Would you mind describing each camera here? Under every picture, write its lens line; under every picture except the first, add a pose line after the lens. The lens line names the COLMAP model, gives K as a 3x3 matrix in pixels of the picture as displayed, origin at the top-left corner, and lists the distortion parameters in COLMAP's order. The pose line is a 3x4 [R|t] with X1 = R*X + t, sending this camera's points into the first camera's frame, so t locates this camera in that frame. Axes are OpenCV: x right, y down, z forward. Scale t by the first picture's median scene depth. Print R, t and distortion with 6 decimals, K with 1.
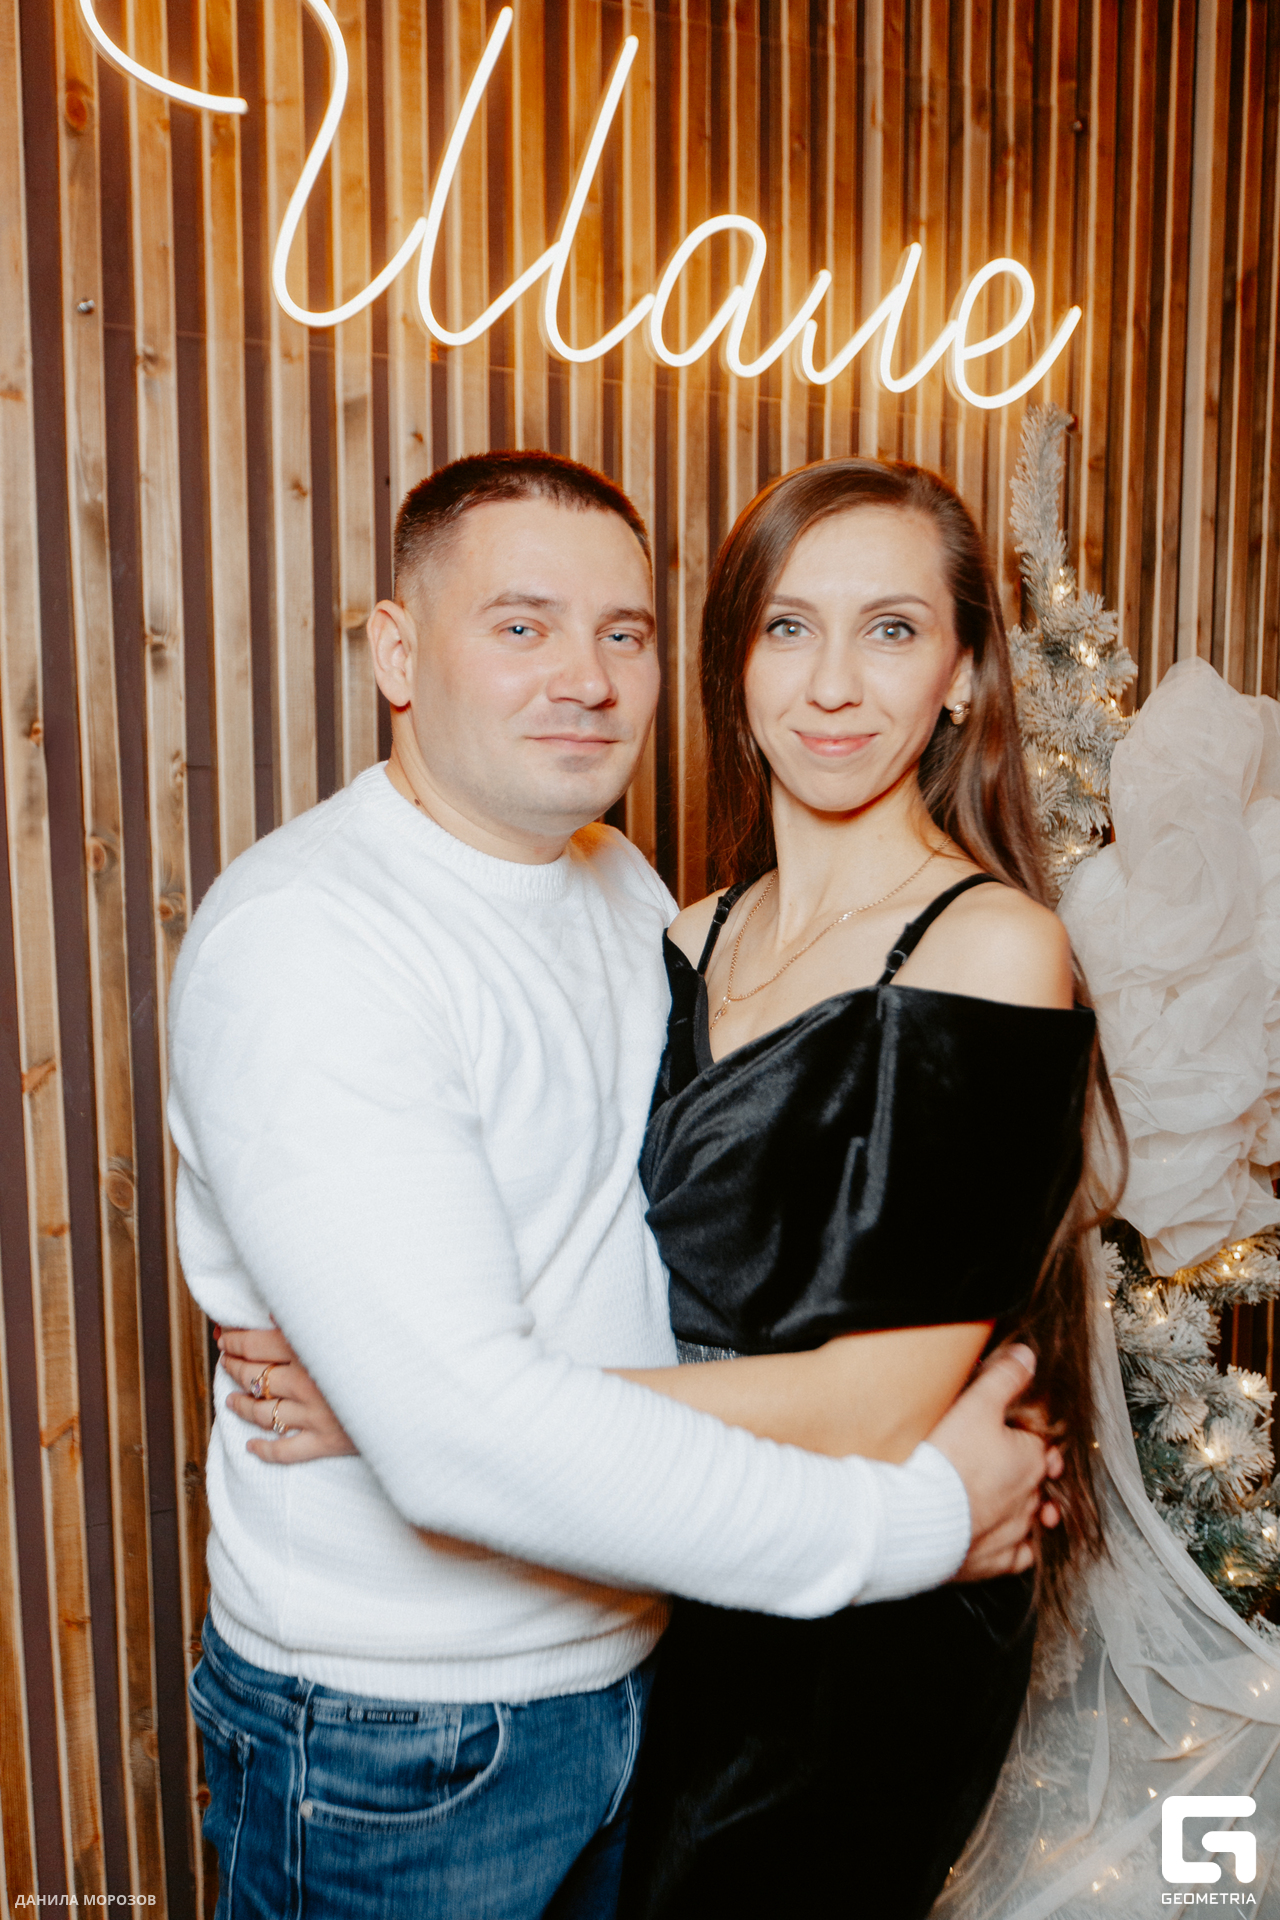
lens RADIAL K [[1884.1, 0, 640.0], [0, 1884.1, 960.0], [0, 0, 1]] dist [-0.004790, 0.019361]
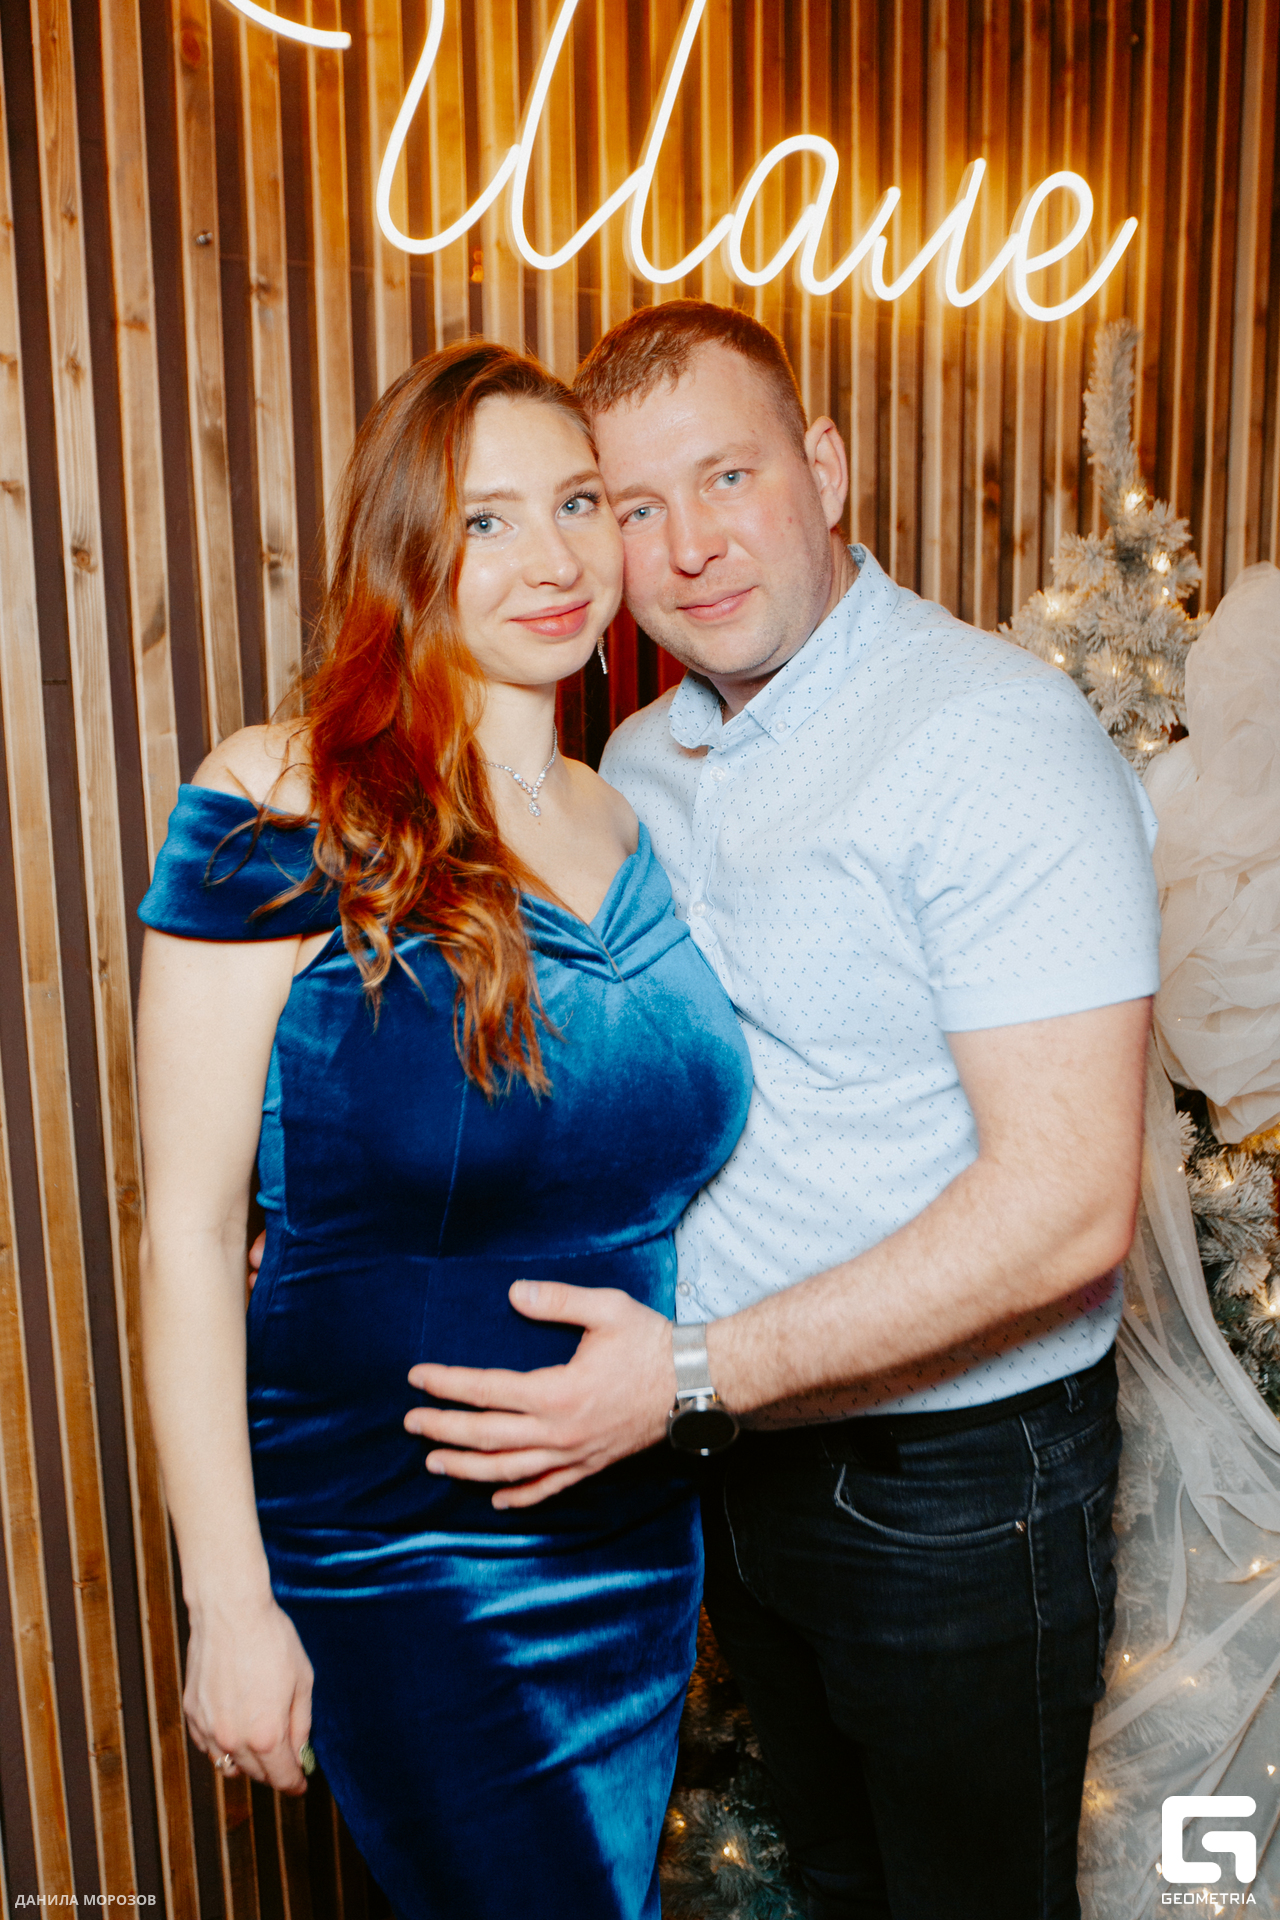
lens RADIAL K [[1884.1, 0, 640.0], [0, 1884.1, 960.0], [0, 0, 1]] dist [-0.004790, 0.019361]
pose [[0.999918, -0.012247, -0.003825, -0.049442], [0.012417, 0.998765, 0.048115, 0.006820], [0.003231, -0.048159, 0.998834, -0.064158]]
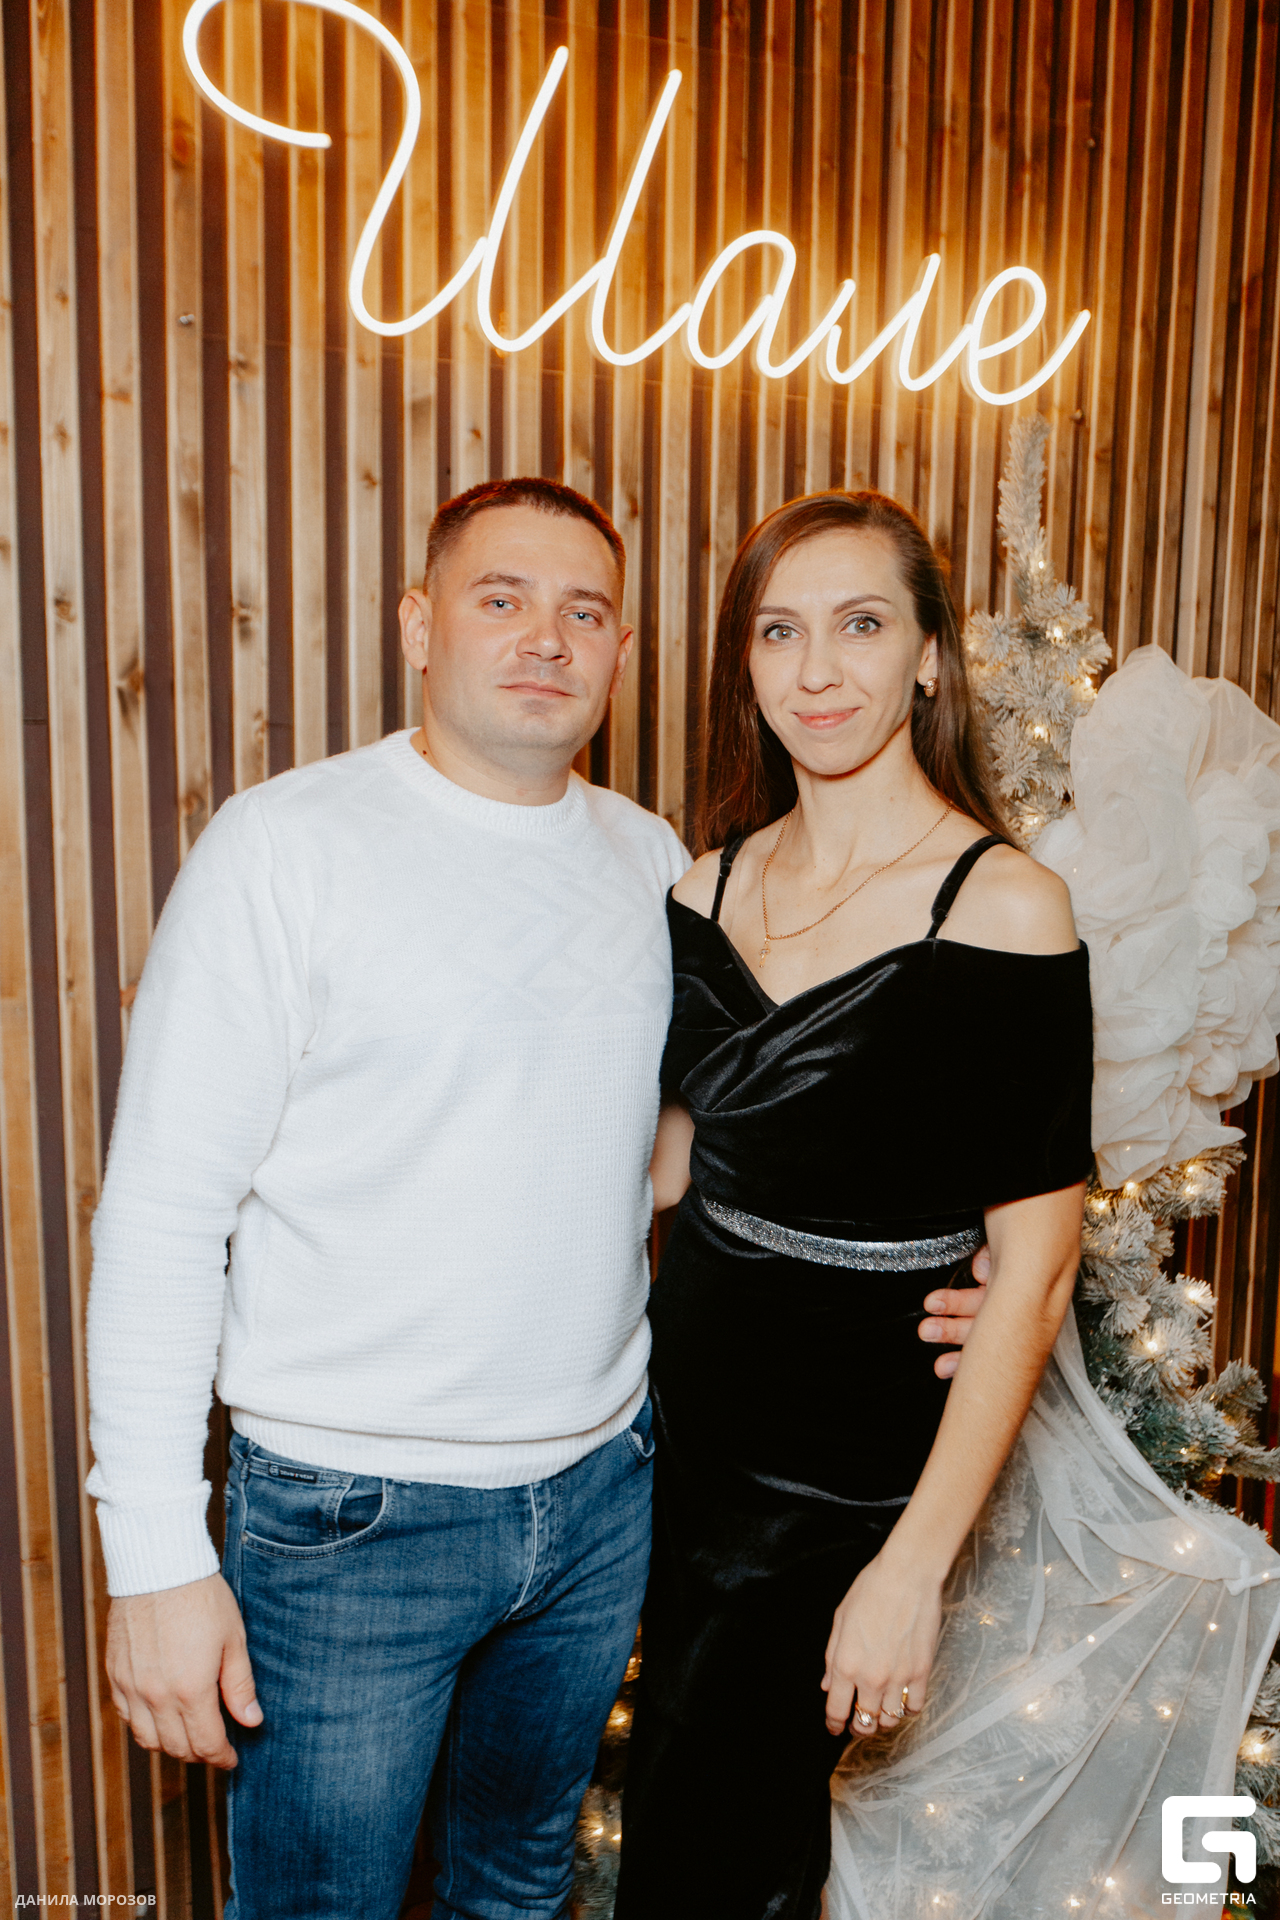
lens RADIAL K [[1884.1, 0, 640.0], [0, 1884.1, 960.0], [0, 0, 1]] dist [-0.004790, 0.019361]
pose [[0.999052, 0.021936, -0.037614, 0.030233], [-0.020940, 0.999425, 0.026683, 0.004523], [0.038178, -0.025870, 0.998936, -0.132645]]
